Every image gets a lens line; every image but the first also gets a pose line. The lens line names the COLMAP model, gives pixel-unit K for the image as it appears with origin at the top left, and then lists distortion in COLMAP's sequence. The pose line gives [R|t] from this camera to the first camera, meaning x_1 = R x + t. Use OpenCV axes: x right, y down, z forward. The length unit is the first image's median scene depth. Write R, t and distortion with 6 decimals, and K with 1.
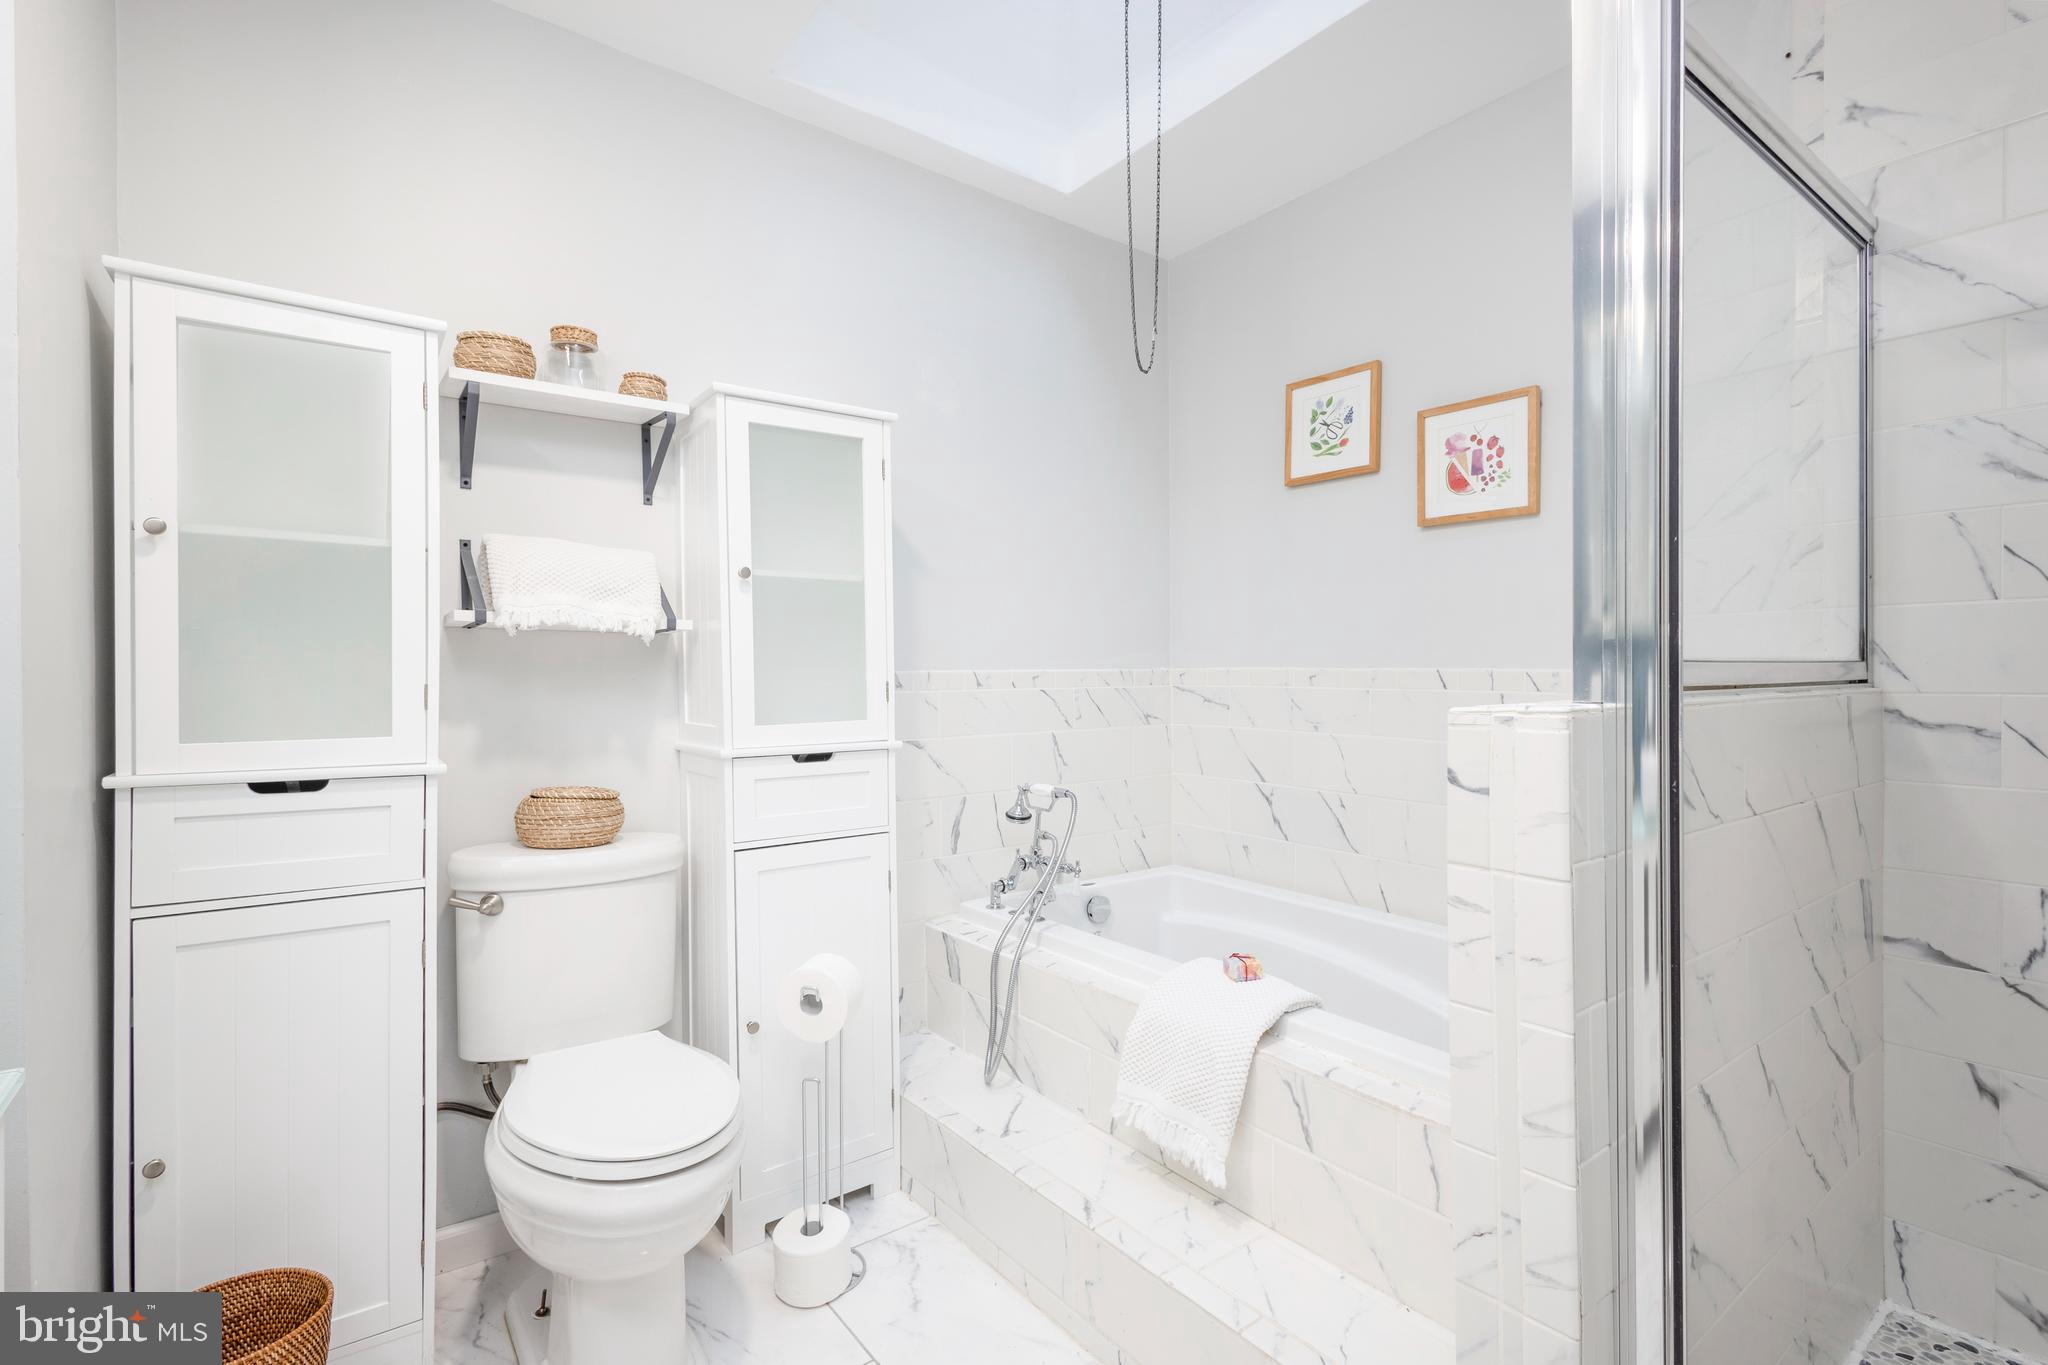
lens RADIAL K [[946.3, 0, 1025.7], [0, 946.3, 683.2], [0, 0, 1]] dist [0.011147, -0.002285]
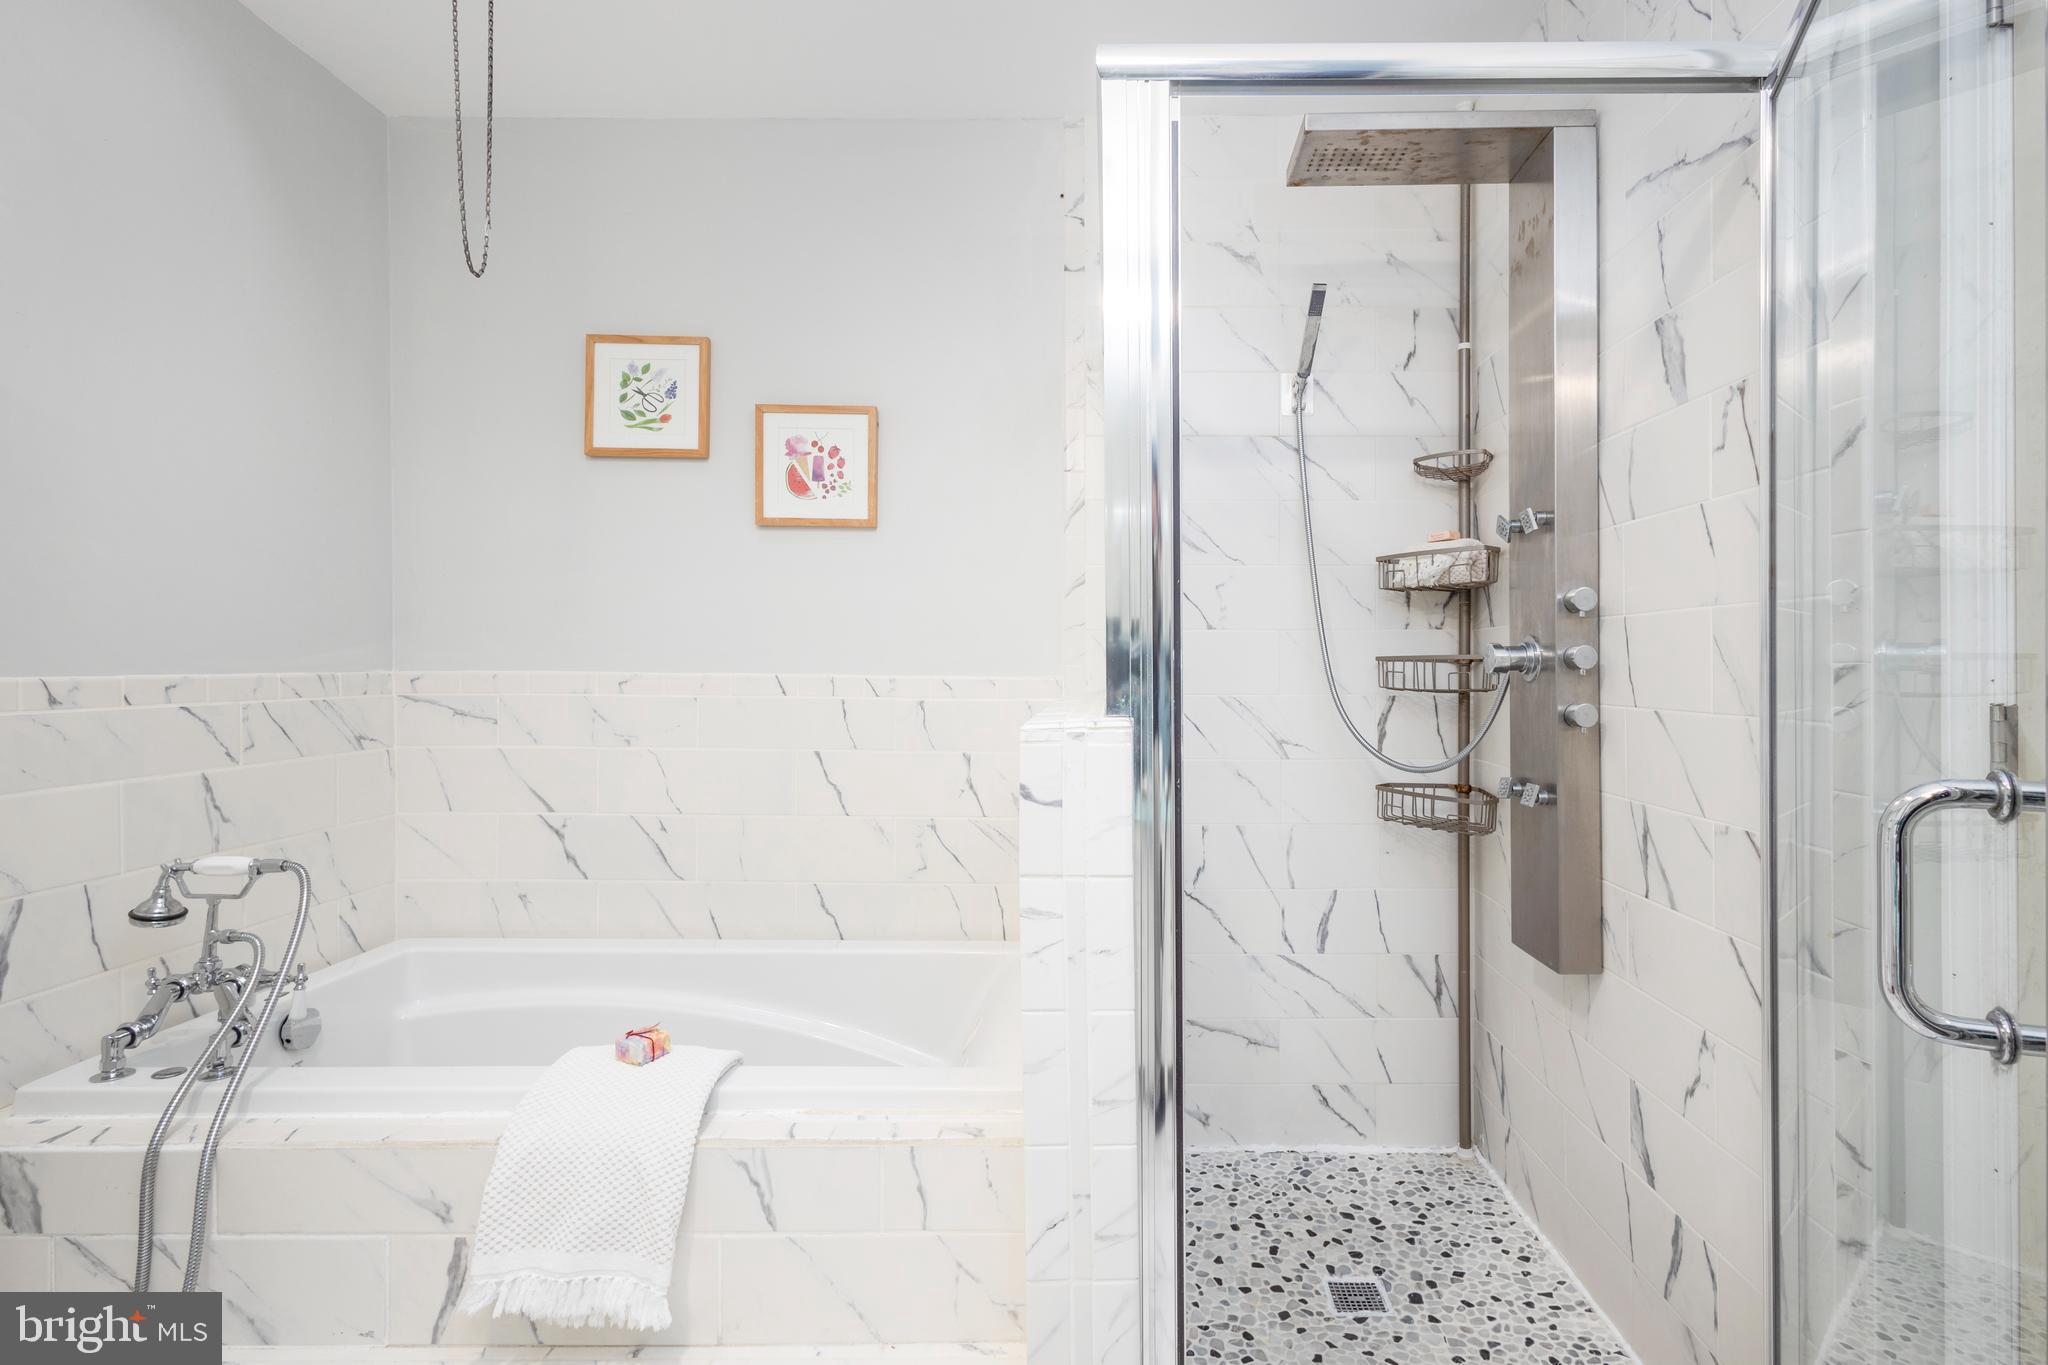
lens RADIAL K [[995.7, 0, 1028.8], [0, 995.7, 658.1], [0, 0, 1]] dist [0.005261, -0.000924]
pose [[0.601302, 0.006343, 0.798997, -0.214061], [0.005121, 0.999917, -0.011792, -0.017775], [-0.799005, 0.011182, 0.601220, 0.178350]]
